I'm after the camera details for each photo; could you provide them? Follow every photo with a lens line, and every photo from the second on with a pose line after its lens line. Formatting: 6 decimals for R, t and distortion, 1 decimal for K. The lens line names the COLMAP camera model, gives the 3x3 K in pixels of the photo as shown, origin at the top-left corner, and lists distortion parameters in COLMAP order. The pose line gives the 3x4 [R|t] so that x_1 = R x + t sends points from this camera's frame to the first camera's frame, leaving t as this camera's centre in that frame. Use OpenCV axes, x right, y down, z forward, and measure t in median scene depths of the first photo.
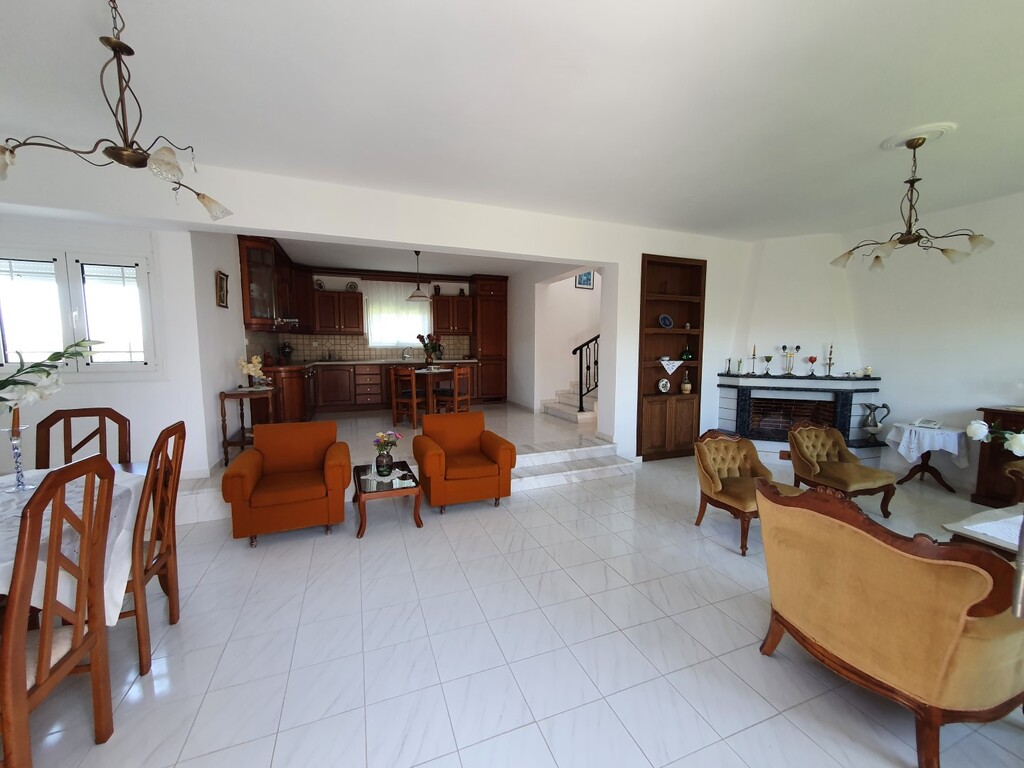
lens RADIAL K [[408.7, 0, 513.5], [0, 408.7, 390.8], [0, 0, 1]] dist [0.008483, 0.000795]
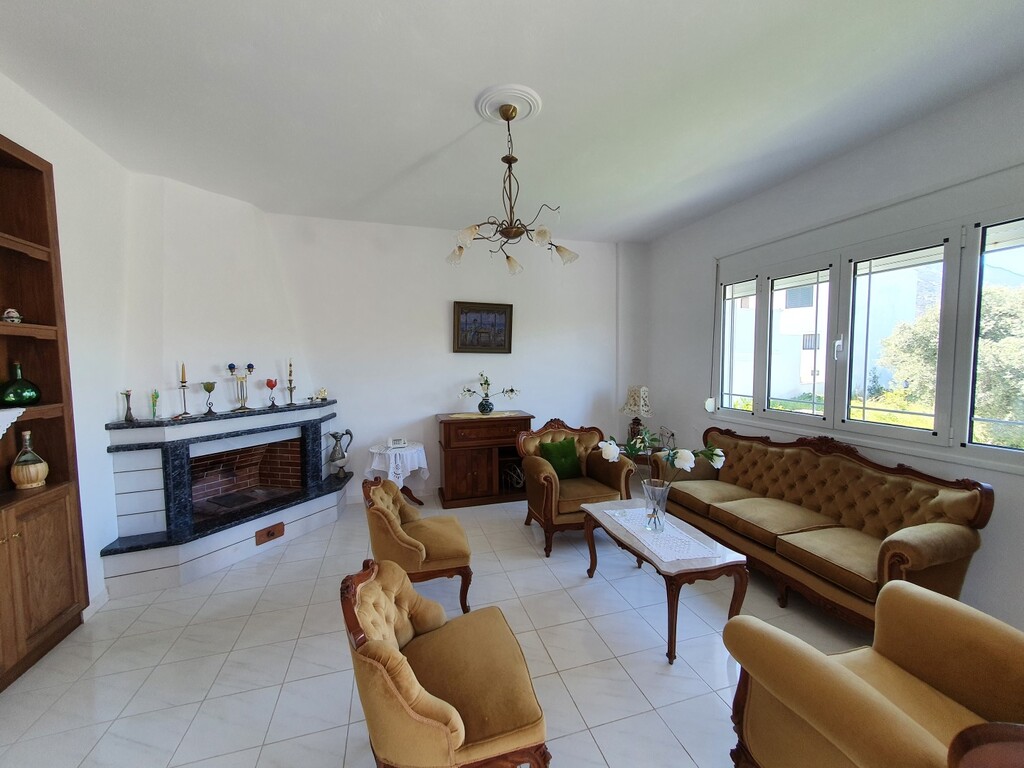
lens RADIAL K [[408.7, 0, 514.4], [0, 408.7, 384.8], [0, 0, 1]] dist [0.008483, 0.000795]
pose [[0.085727, -0.064843, 0.994206, 0.076763], [0.117165, 0.991612, 0.054571, -0.061493], [-0.989405, 0.111808, 0.092605, 0.514458]]
